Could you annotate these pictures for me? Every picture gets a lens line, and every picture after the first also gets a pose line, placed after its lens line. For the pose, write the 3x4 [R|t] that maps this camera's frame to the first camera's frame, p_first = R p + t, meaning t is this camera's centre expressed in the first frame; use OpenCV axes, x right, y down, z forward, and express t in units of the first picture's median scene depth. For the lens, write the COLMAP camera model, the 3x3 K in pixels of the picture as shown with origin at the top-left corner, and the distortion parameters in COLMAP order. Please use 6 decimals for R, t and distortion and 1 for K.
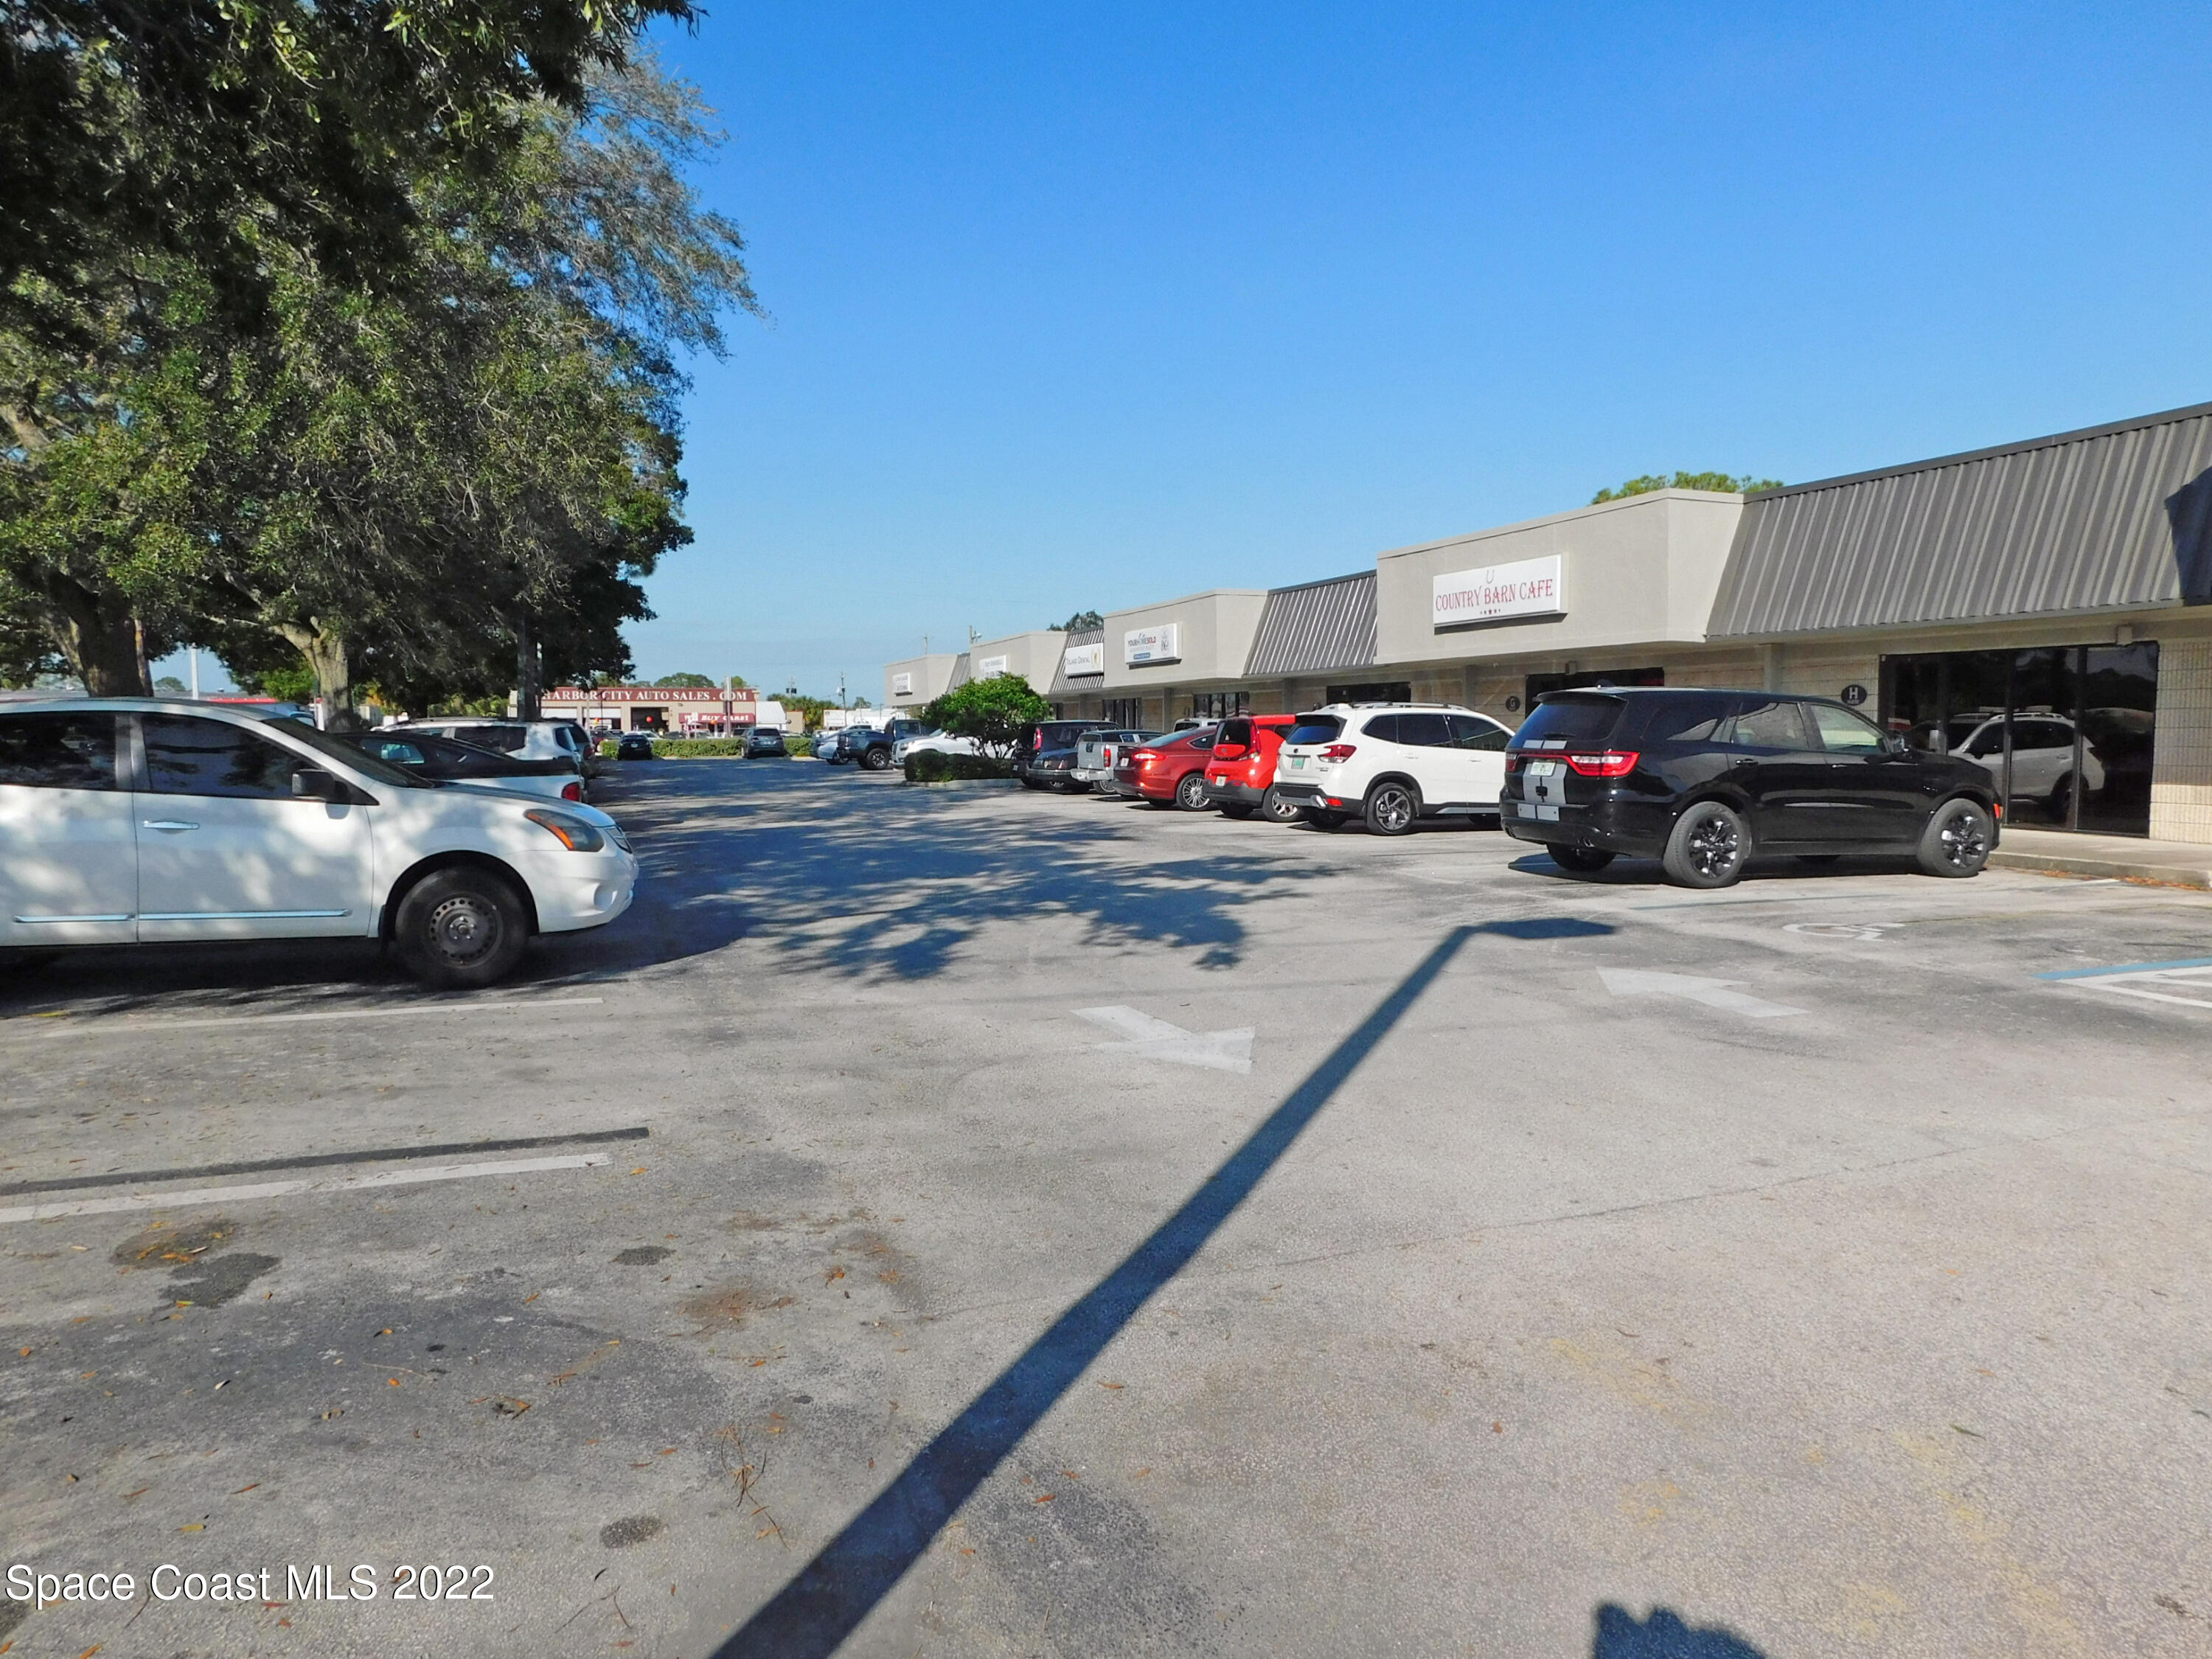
lens RADIAL K [[1479.1, 0, 1105.3], [0, 1479.1, 820.3], [0, 0, 1]] dist [-0.029405, 0.011677]
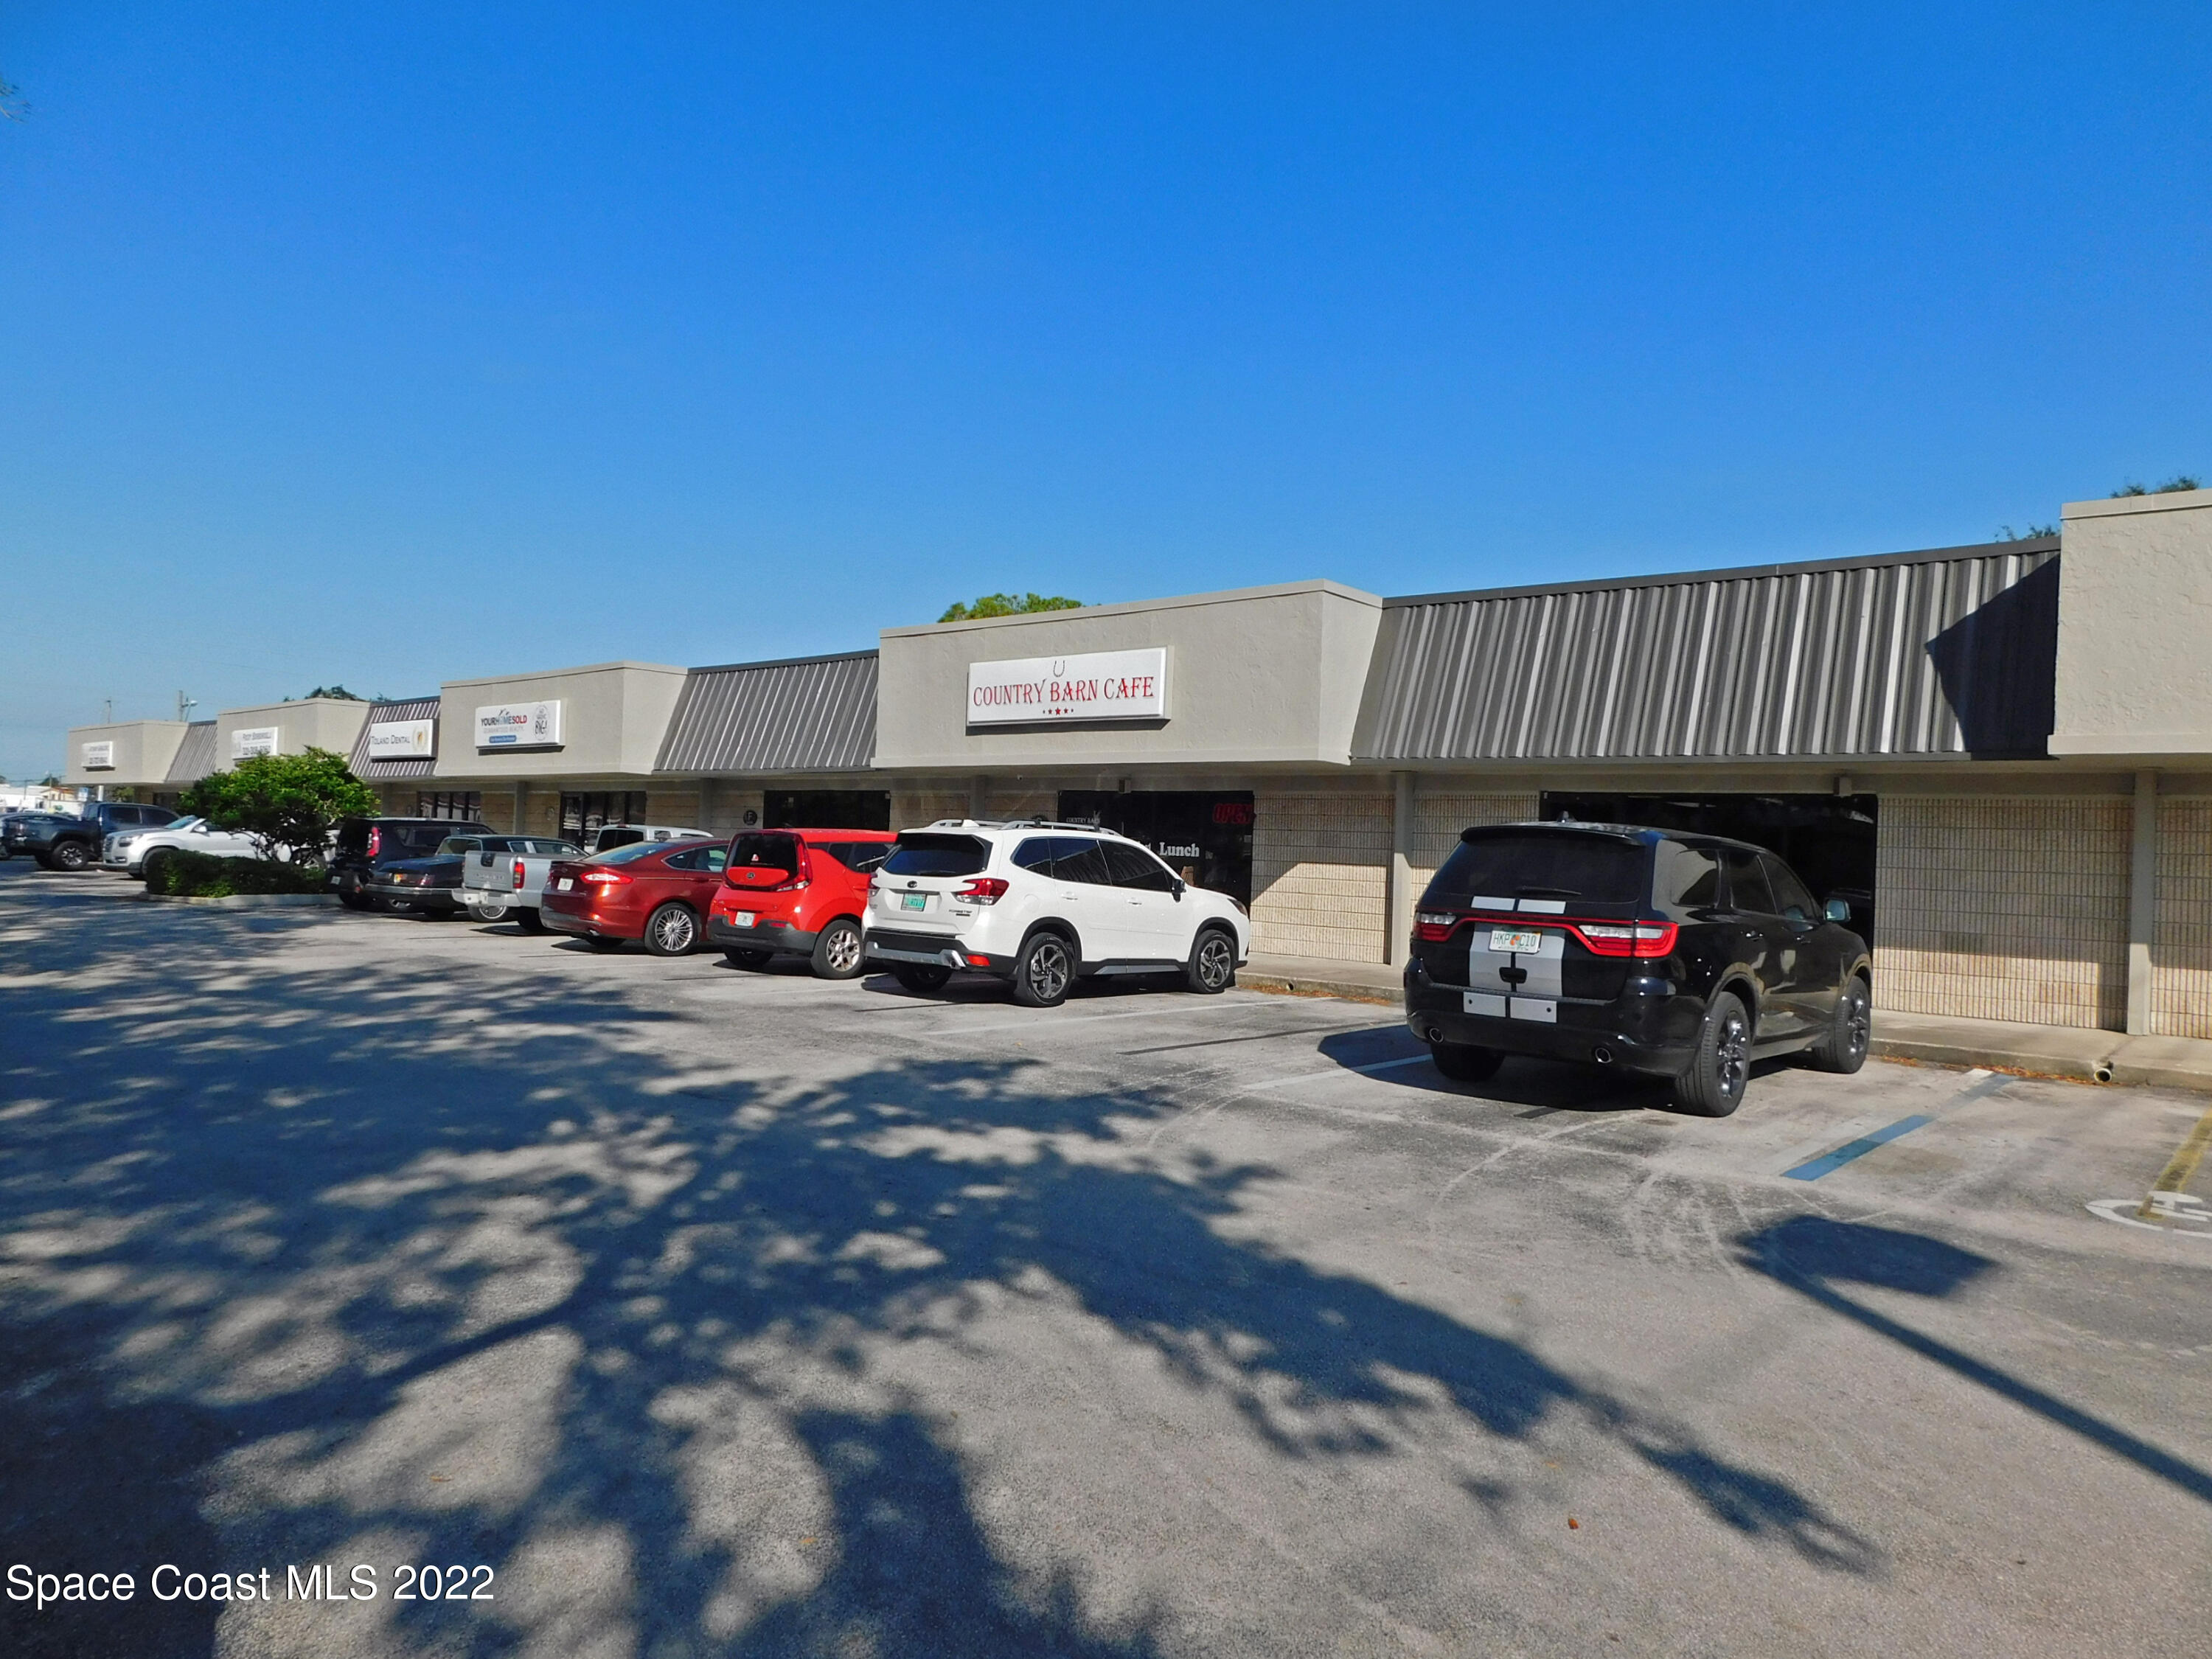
lens RADIAL K [[1479.1, 0, 1103.8], [0, 1479.1, 850.1], [0, 0, 1]] dist [-0.029405, 0.011677]
pose [[0.881762, 0.036011, 0.470319, -0.096593], [-0.010762, 0.998358, -0.056263, -0.020077], [-0.471573, 0.044549, 0.880701, 0.276645]]
